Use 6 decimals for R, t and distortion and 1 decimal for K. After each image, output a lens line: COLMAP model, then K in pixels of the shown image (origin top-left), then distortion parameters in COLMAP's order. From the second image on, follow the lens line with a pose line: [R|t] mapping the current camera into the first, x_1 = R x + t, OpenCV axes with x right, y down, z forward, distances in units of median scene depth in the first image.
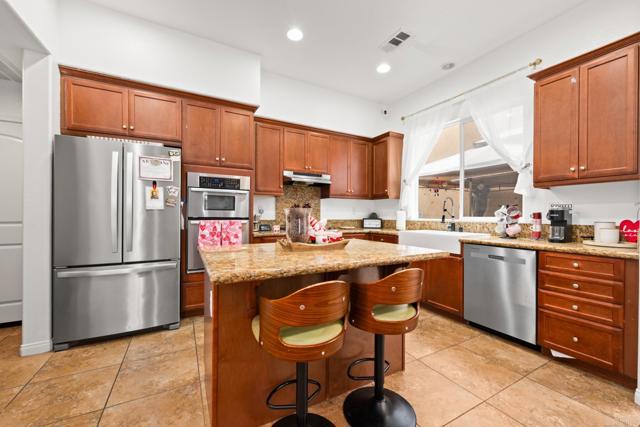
lens RADIAL K [[252.7, 0, 321.8], [0, 252.7, 216.6], [0, 0, 1]] dist [0.000497, -0.000822]
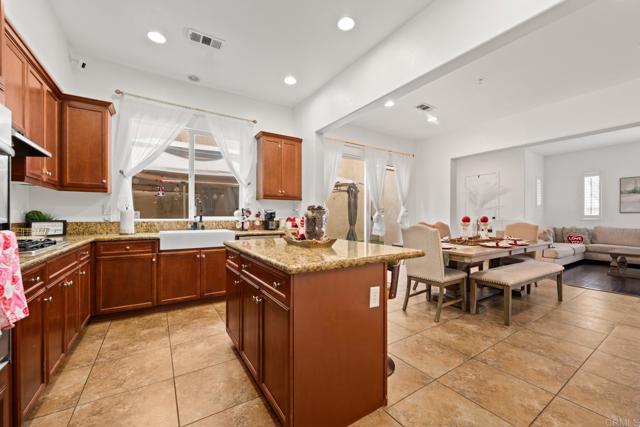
lens RADIAL K [[252.7, 0, 318.8], [0, 252.7, 216.5], [0, 0, 1]] dist [0.000497, -0.000822]
pose [[-0.068178, -0.006959, 0.997649, -0.691072], [0.002829, 0.999970, 0.007168, -0.006590], [-0.997669, 0.003311, -0.068156, 0.594837]]
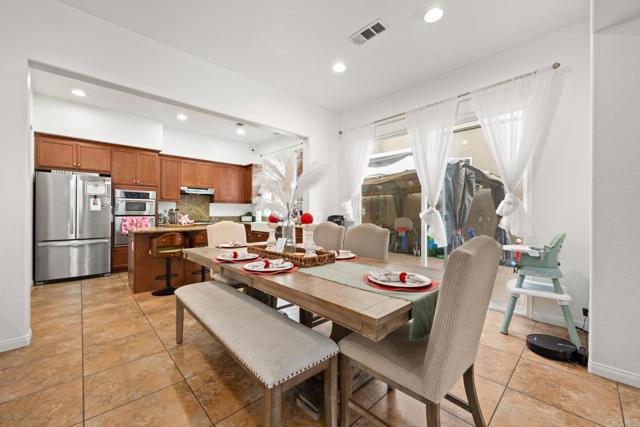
lens RADIAL K [[252.7, 0, 322.8], [0, 252.7, 216.3], [0, 0, 1]] dist [0.000497, -0.000822]
pose [[0.967038, -0.004774, 0.254586, 0.387612], [0.003301, 0.999975, 0.006213, 0.005776], [-0.254609, -0.005167, 0.967030, -0.984687]]
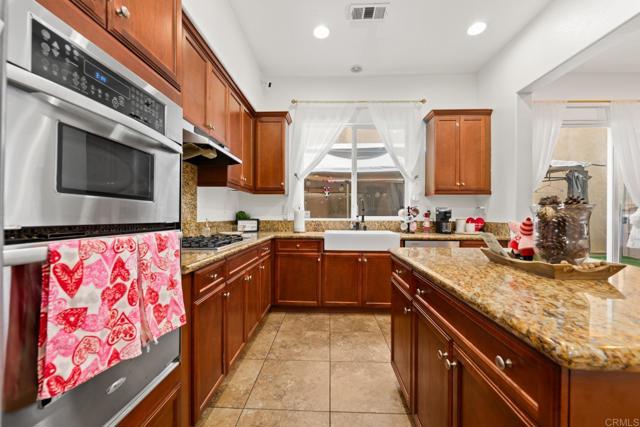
lens RADIAL K [[252.7, 0, 319.5], [0, 252.7, 215.4], [0, 0, 1]] dist [0.000497, -0.000822]
pose [[0.517819, -0.003273, 0.855484, -0.500448], [0.002819, 0.999994, 0.002119, -0.006058], [-0.855486, 0.001314, 0.517825, 0.660775]]
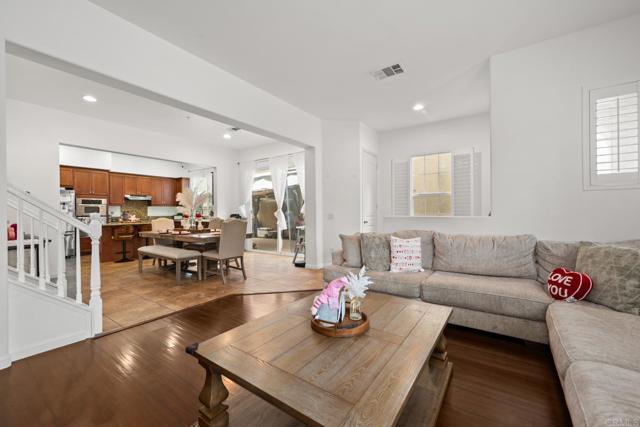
lens RADIAL K [[252.7, 0, 317.7], [0, 252.7, 213.8], [0, 0, 1]] dist [0.000497, -0.000822]
pose [[0.898423, -0.016734, 0.438811, 0.483496], [0.017489, 0.999844, 0.002322, 0.016569], [-0.438782, 0.005588, 0.898576, -2.131594]]
